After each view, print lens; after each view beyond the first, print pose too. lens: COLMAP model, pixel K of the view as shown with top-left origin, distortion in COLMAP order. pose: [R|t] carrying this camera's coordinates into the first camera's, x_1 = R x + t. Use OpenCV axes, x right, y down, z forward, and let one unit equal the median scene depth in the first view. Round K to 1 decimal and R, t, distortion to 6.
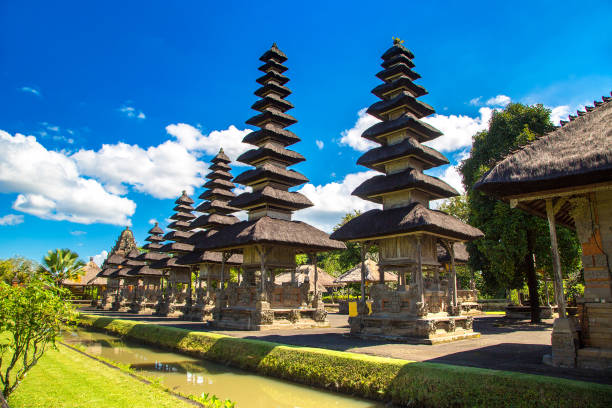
lens RADIAL K [[411.5, 0, 295.2], [0, 411.5, 206.2], [0, 0, 1]] dist [-0.107531, 0.057357]
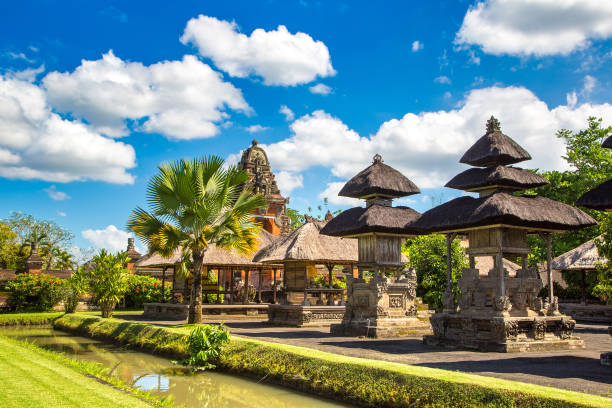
lens RADIAL K [[645.3, 0, 303.8], [0, 645.3, 203.3], [0, 0, 1]] dist [0.025861, 0.015025]
pose [[0.988301, -0.017961, -0.151453, -0.759125], [0.030622, 0.996188, 0.081681, 0.189359], [0.149409, -0.085363, 0.985084, 0.858711]]
